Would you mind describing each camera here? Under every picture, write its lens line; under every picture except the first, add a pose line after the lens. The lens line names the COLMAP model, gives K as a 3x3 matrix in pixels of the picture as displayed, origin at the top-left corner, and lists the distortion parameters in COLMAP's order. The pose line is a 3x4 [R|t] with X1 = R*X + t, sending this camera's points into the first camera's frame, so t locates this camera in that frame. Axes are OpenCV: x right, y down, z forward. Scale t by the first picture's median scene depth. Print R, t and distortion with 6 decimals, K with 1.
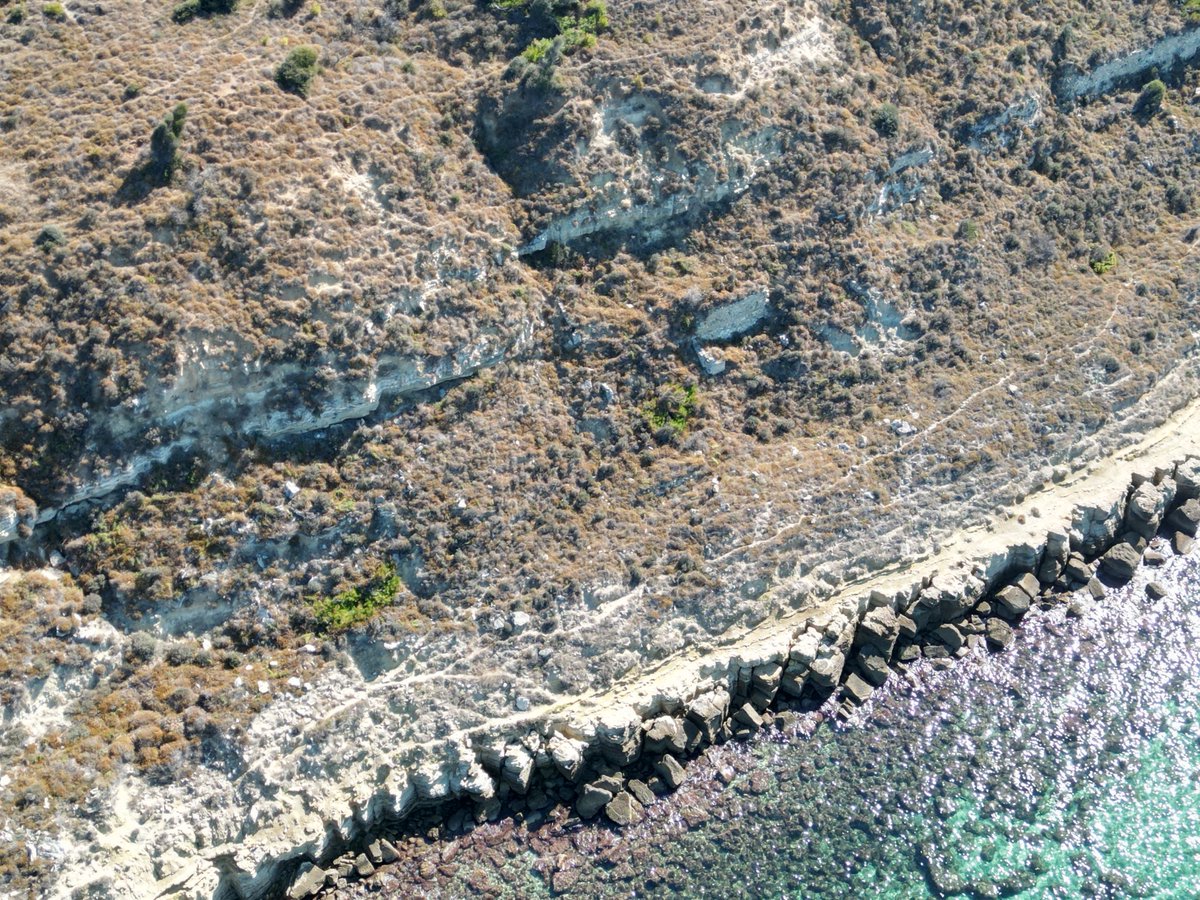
lens RADIAL K [[1350.5, 0, 600.0], [0, 1350.5, 450.0], [0, 0, 1]] dist [0.141579, -0.297074]
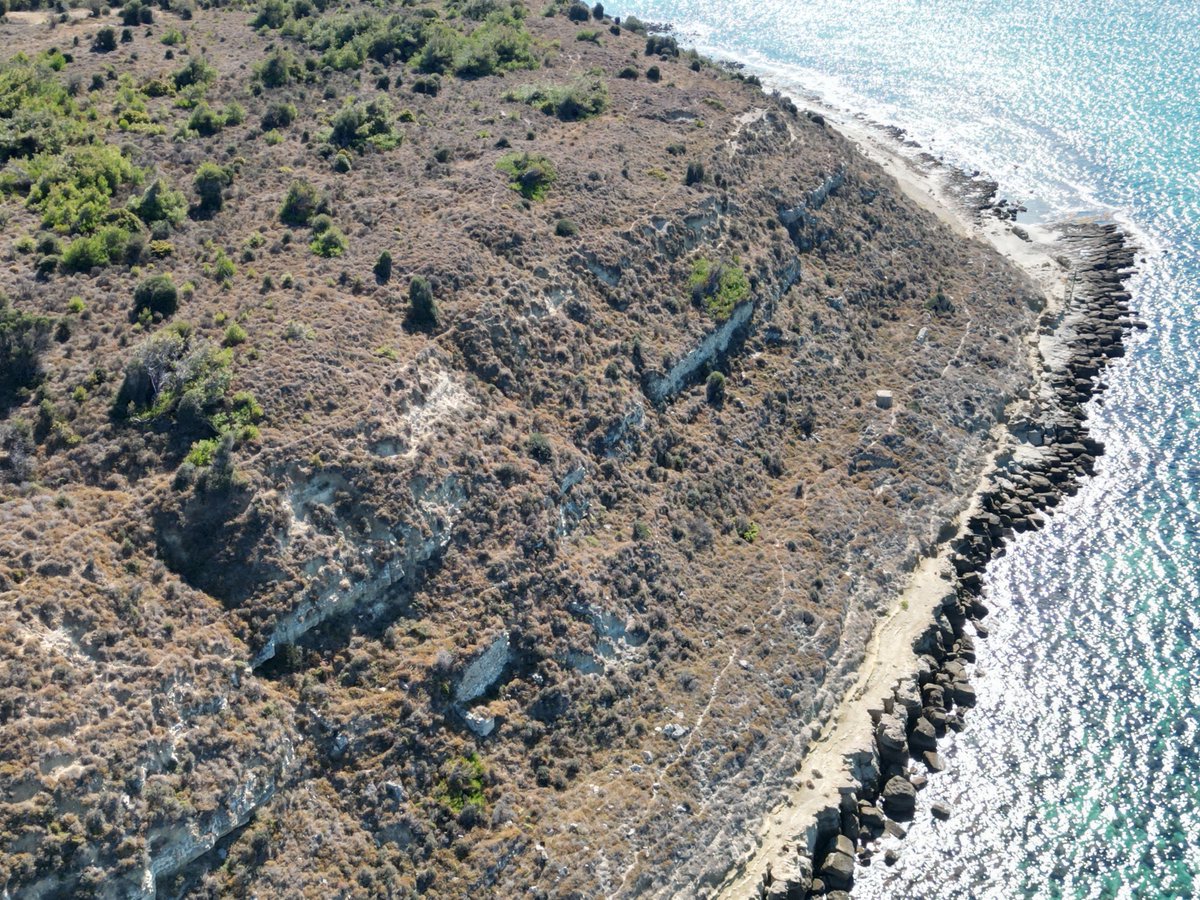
lens RADIAL K [[1350.5, 0, 600.0], [0, 1350.5, 450.0], [0, 0, 1]] dist [0.141579, -0.297074]
pose [[0.879655, -0.213574, 0.424963, -0.200046], [0.318730, 0.927901, -0.193421, -0.032678], [-0.353014, 0.305592, 0.884304, 0.096394]]
